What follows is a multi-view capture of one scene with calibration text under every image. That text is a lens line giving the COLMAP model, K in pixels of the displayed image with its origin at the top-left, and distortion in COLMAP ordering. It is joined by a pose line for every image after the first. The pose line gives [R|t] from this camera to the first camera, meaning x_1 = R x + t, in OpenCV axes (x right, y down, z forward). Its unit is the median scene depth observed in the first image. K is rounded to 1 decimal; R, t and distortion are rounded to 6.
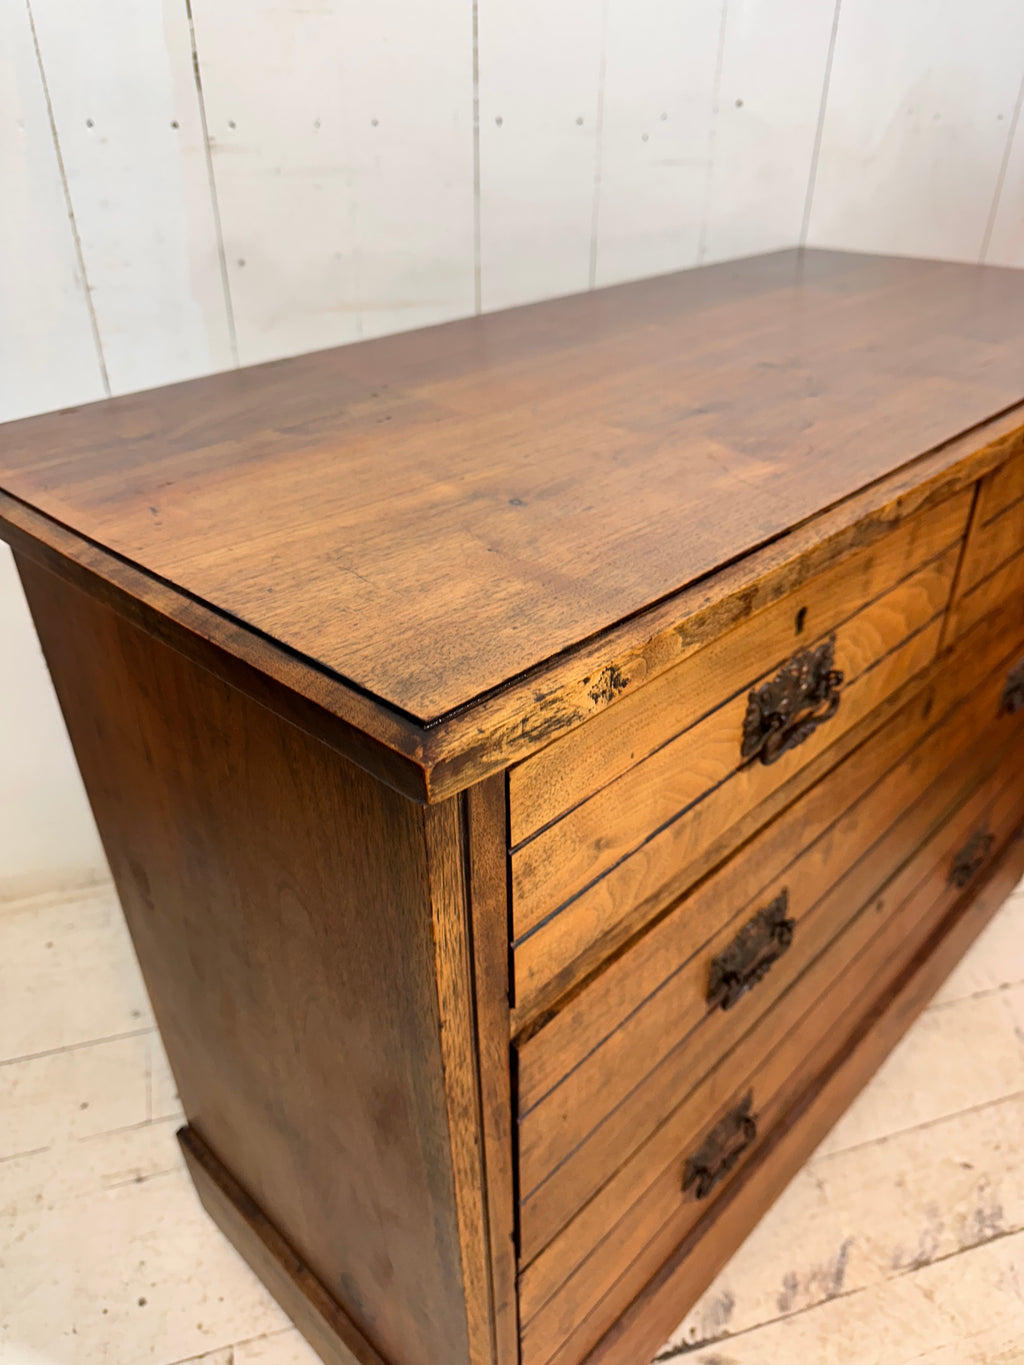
lens RADIAL K [[960.3, 0, 514.4], [0, 960.3, 699.8], [0, 0, 1]] dist [0.056326, -0.075015]
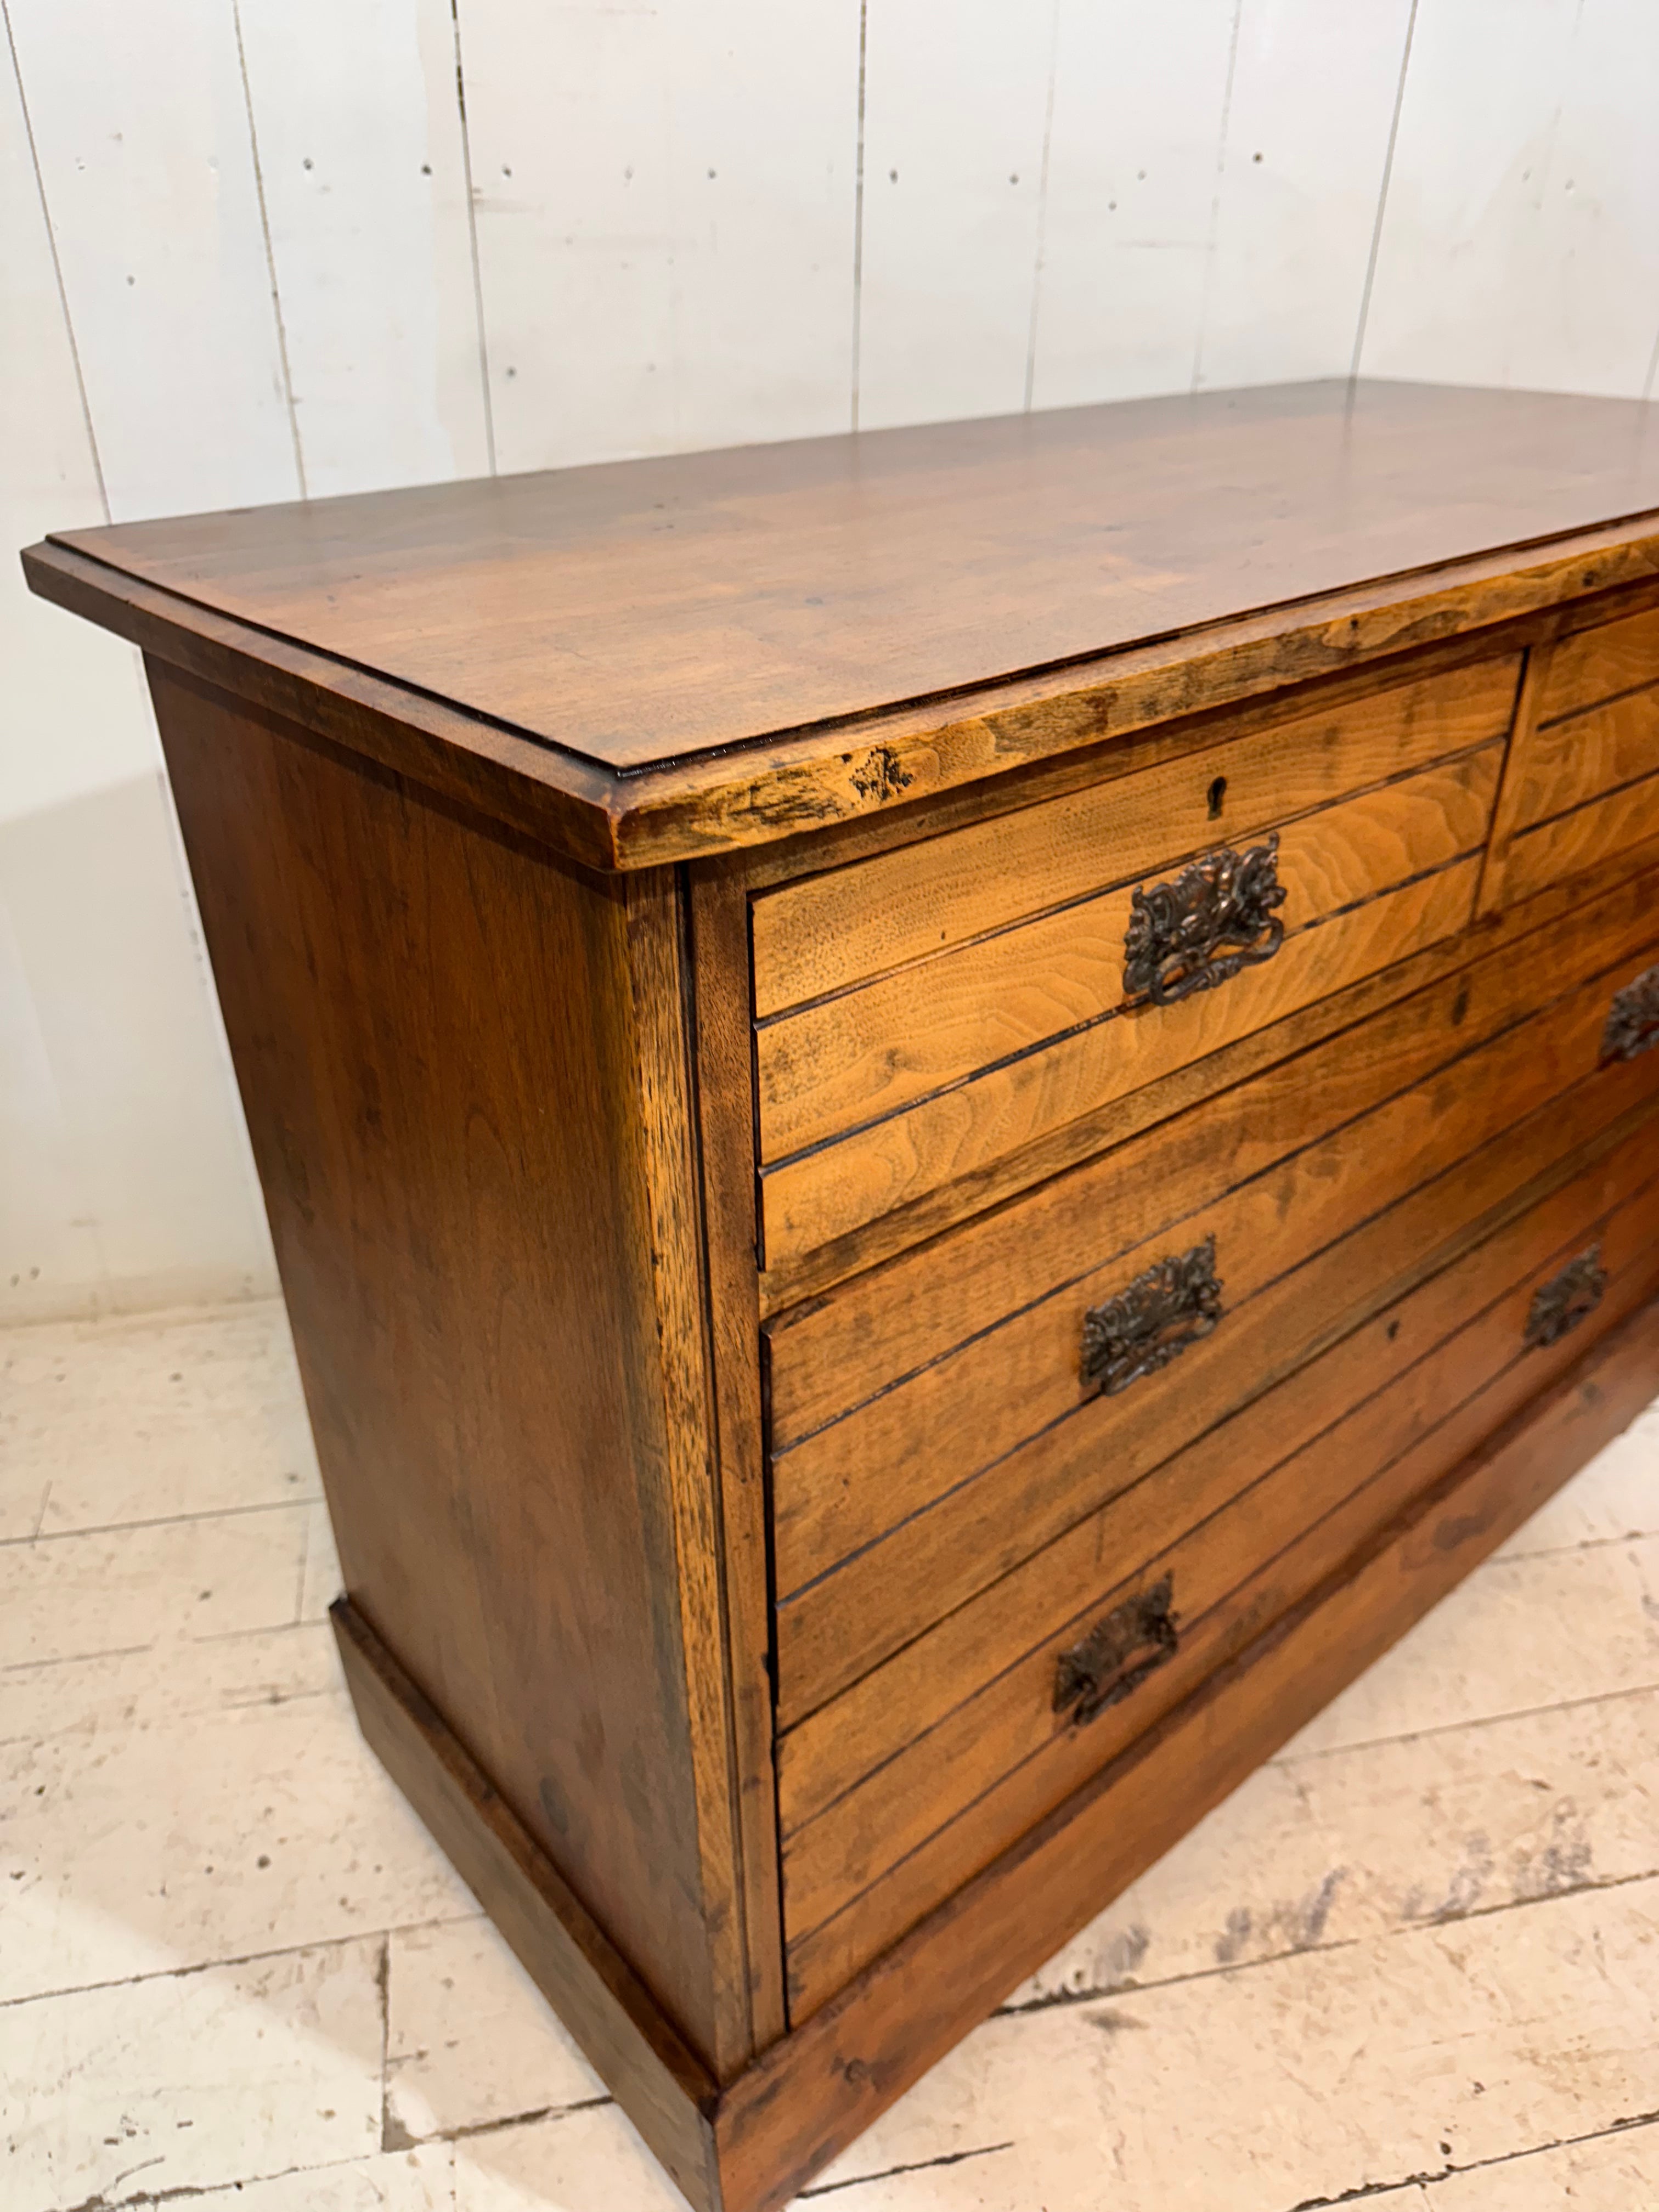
lens RADIAL K [[1545.2, 0, 832.6], [0, 1545.2, 1109.3], [0, 0, 1]] dist [0.083444, -0.119113]
pose [[0.995847, 0.052529, -0.074354, 0.070146], [-0.055491, 0.997723, -0.038334, 0.126215], [0.072171, 0.042300, 0.996495, -0.090082]]
